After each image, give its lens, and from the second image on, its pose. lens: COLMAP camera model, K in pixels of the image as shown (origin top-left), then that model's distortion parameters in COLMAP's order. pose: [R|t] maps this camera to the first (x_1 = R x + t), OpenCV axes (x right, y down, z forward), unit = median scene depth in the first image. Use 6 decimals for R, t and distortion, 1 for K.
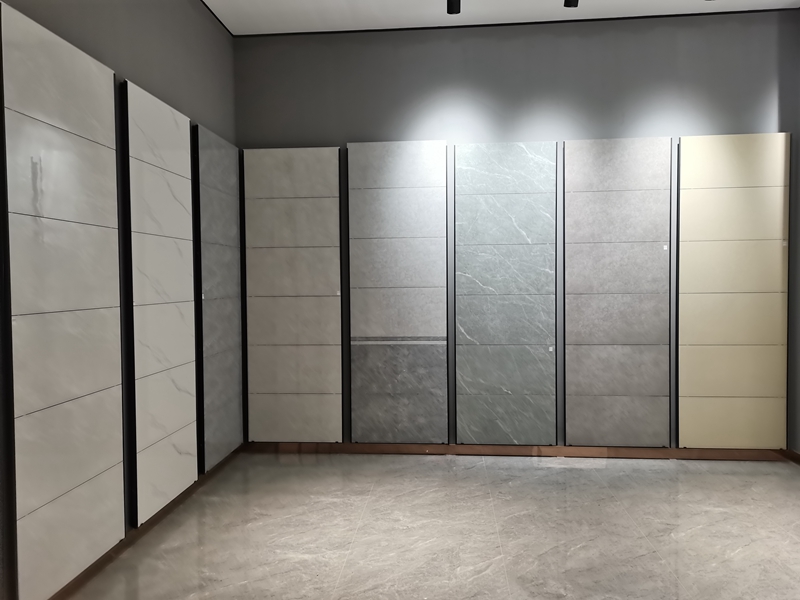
lens RADIAL K [[609.3, 0, 400.0], [0, 609.3, 300.0], [0, 0, 1]] dist [0.056299, -0.039163]
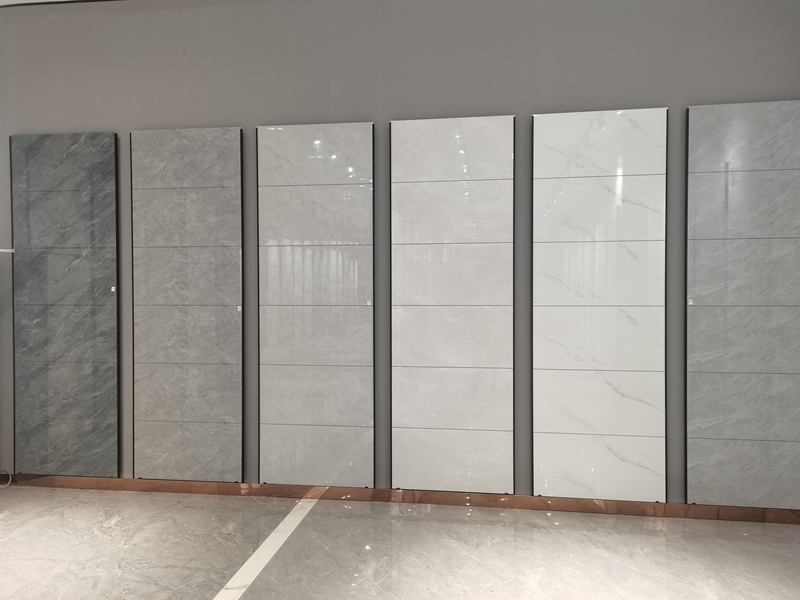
lens RADIAL K [[609.3, 0, 400.0], [0, 609.3, 300.0], [0, 0, 1]] dist [0.056299, -0.039163]
pose [[-0.065951, 0.030172, -0.997367, 0.691359], [-0.032634, 0.998943, 0.032378, -0.028981], [0.997289, 0.034684, -0.064897, 0.758103]]
